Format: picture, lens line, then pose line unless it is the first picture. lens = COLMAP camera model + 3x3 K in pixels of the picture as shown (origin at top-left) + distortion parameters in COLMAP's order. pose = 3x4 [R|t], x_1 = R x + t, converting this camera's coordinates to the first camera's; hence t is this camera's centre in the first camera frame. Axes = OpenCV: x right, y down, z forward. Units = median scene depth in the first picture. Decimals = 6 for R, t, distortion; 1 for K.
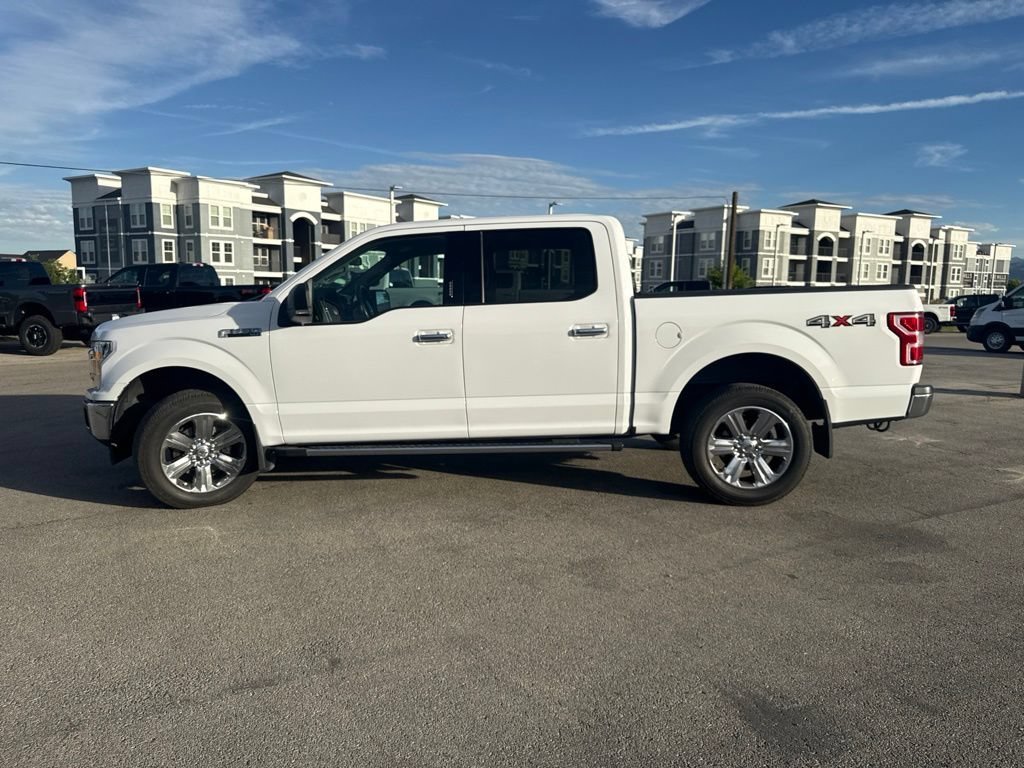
lens RADIAL K [[740.0, 0, 512.9], [0, 740.0, 393.5], [0, 0, 1]] dist [0.012654, -0.016393]
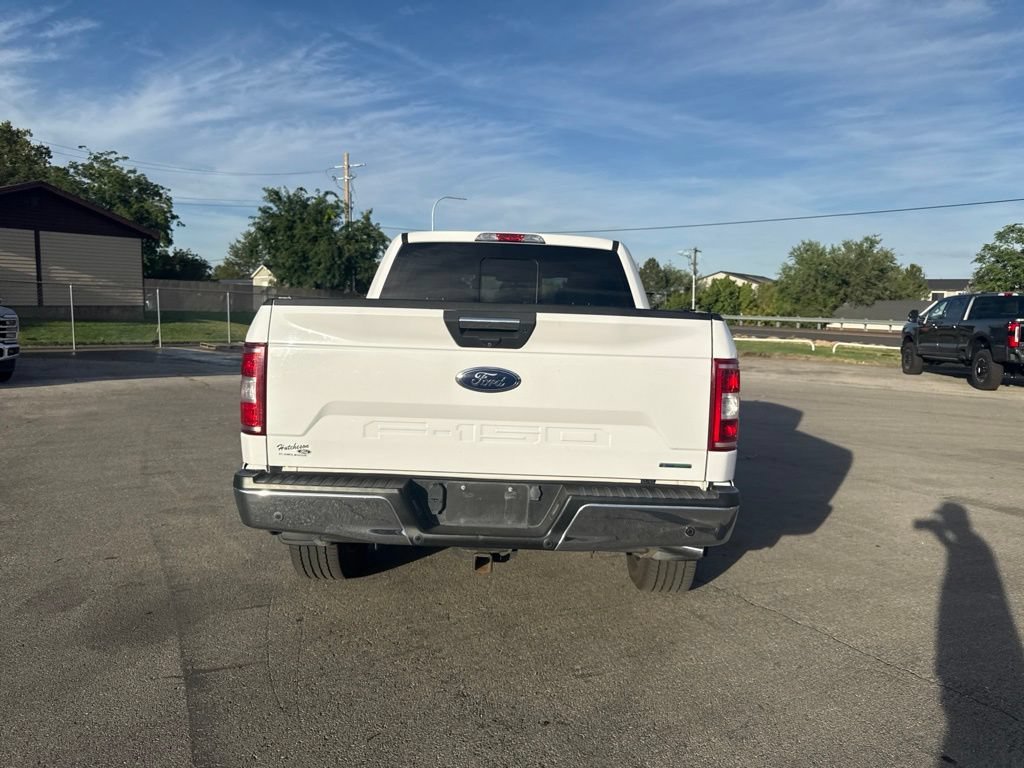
lens RADIAL K [[740.0, 0, 513.3], [0, 740.0, 375.8], [0, 0, 1]] dist [0.012654, -0.016393]
pose [[-0.015953, 0.082504, -0.996463, 0.118489], [-0.159373, 0.983639, 0.083994, -0.017466], [0.987089, 0.160150, -0.002543, 0.126378]]
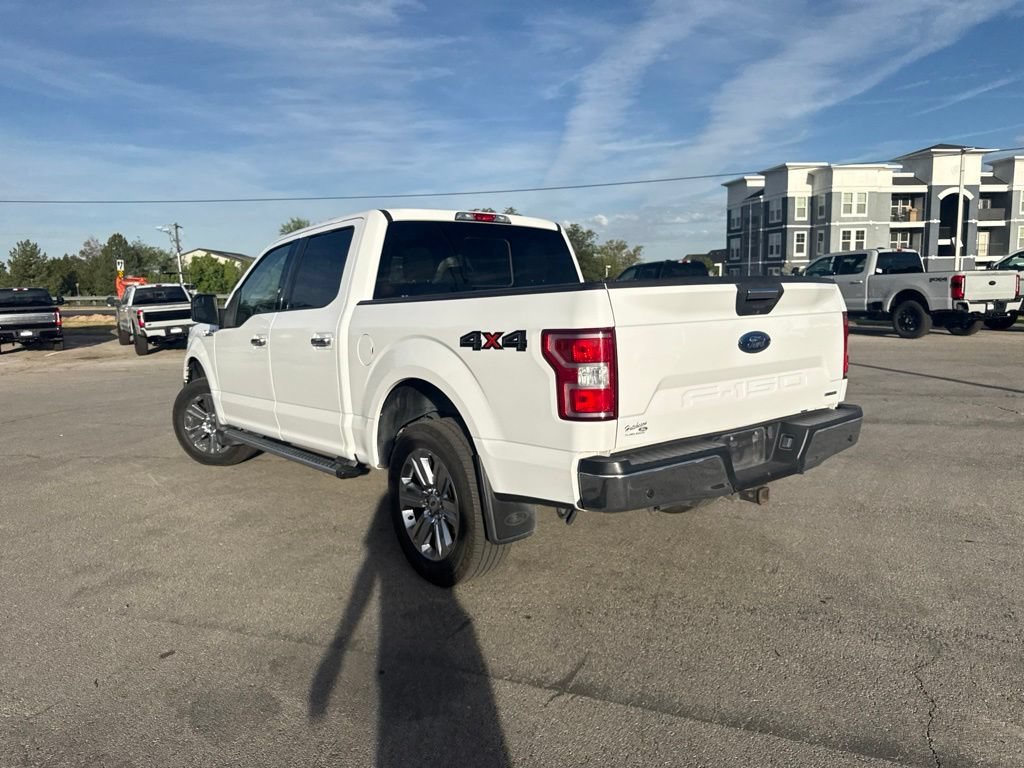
lens RADIAL K [[740.0, 0, 519.0], [0, 740.0, 380.0], [0, 0, 1]] dist [0.012654, -0.016393]
pose [[0.637036, 0.075133, -0.767164, 0.099602], [-0.077196, 0.996453, 0.033487, -0.008979], [0.766959, 0.037890, 0.640577, 0.062359]]
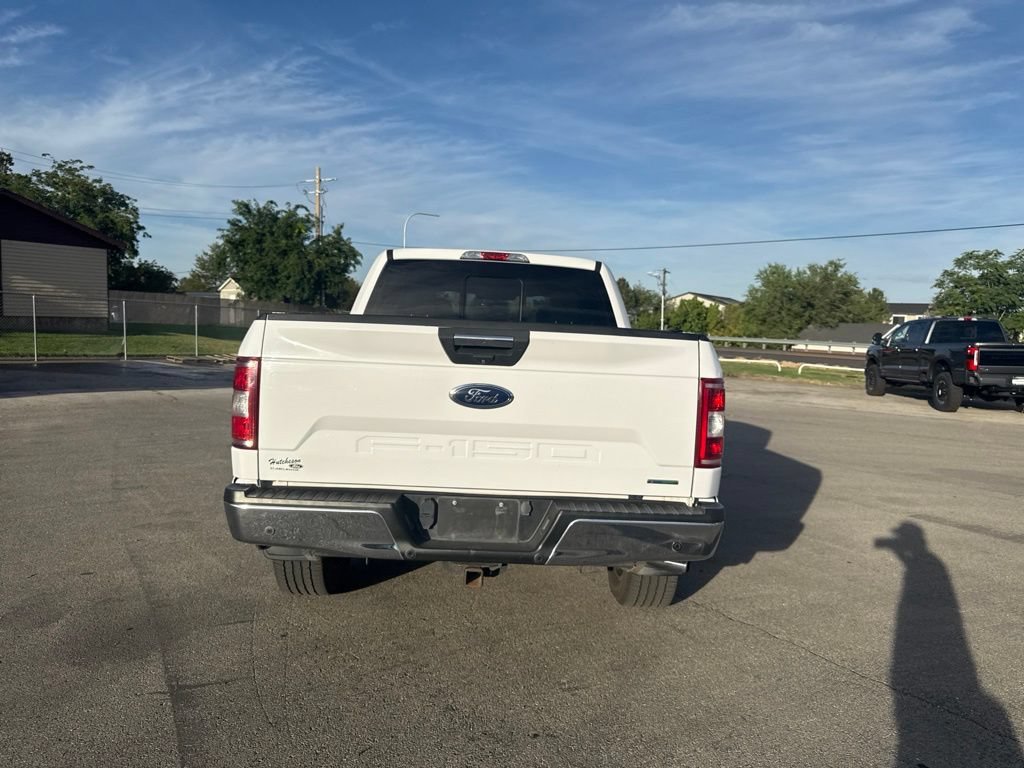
lens RADIAL K [[740.0, 0, 513.6], [0, 740.0, 383.9], [0, 0, 1]] dist [0.012654, -0.016393]
pose [[0.025541, 0.069990, -0.997221, 0.119485], [-0.173315, 0.982750, 0.064535, -0.017188], [0.984535, 0.171185, 0.037231, 0.124482]]
